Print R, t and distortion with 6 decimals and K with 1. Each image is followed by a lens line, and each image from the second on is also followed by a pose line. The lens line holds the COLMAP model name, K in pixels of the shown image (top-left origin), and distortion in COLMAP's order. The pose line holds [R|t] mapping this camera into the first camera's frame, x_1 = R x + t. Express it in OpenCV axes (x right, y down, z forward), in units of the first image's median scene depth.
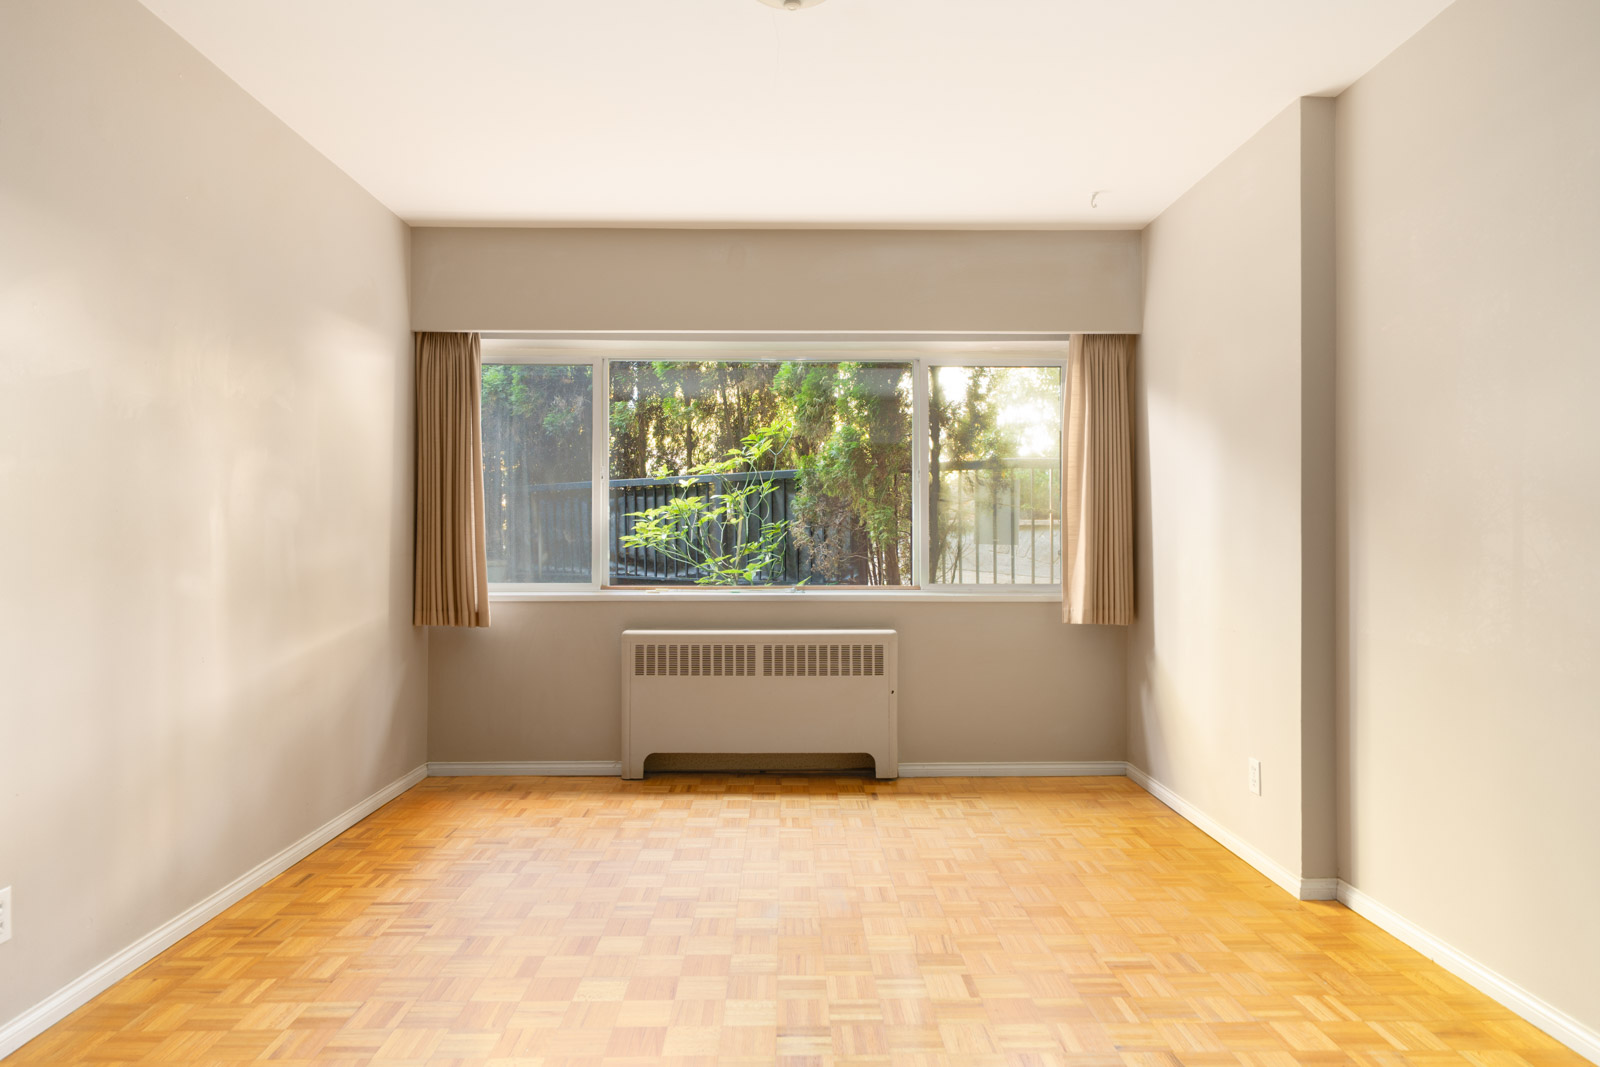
lens RADIAL K [[914.2, 0, 800.0], [0, 914.2, 533.5], [0, 0, 1]] dist [0.005082, 0.001470]
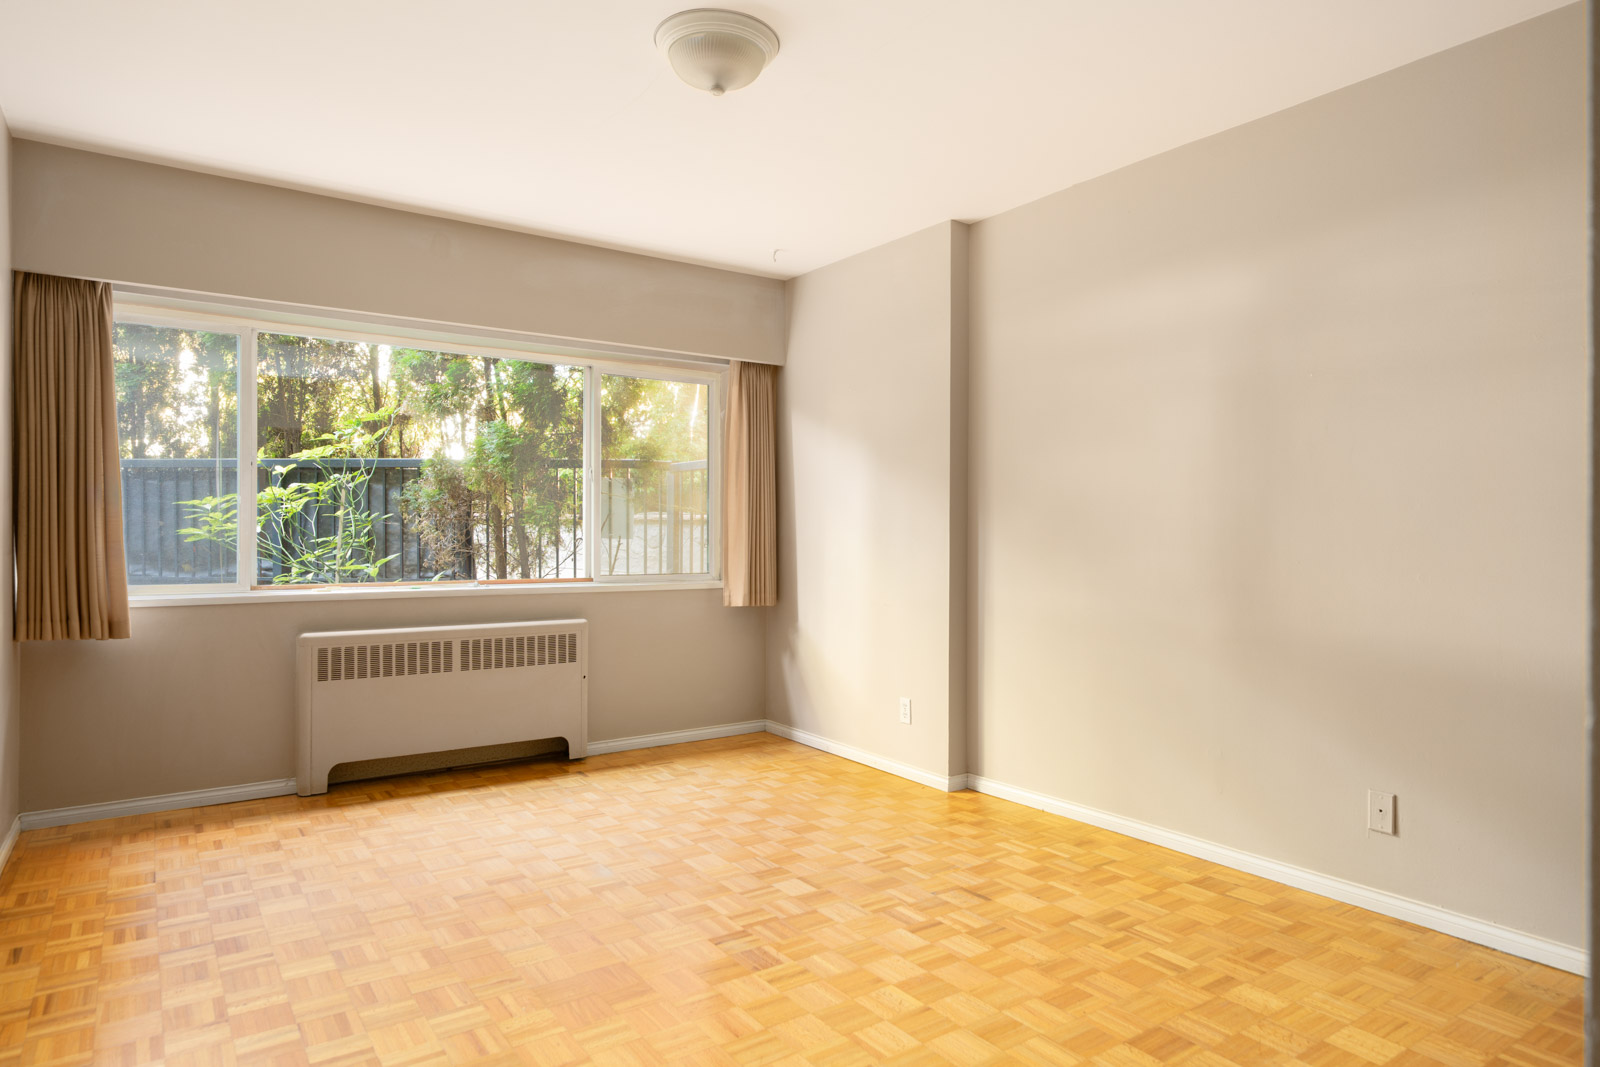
lens RADIAL K [[914.2, 0, 800.0], [0, 914.2, 533.5], [0, 0, 1]] dist [0.005082, 0.001470]
pose [[0.840820, 0.002911, 0.541307, -0.277304], [-0.006969, 0.999961, 0.005447, -0.002187], [-0.541270, -0.008352, 0.840807, -0.036665]]
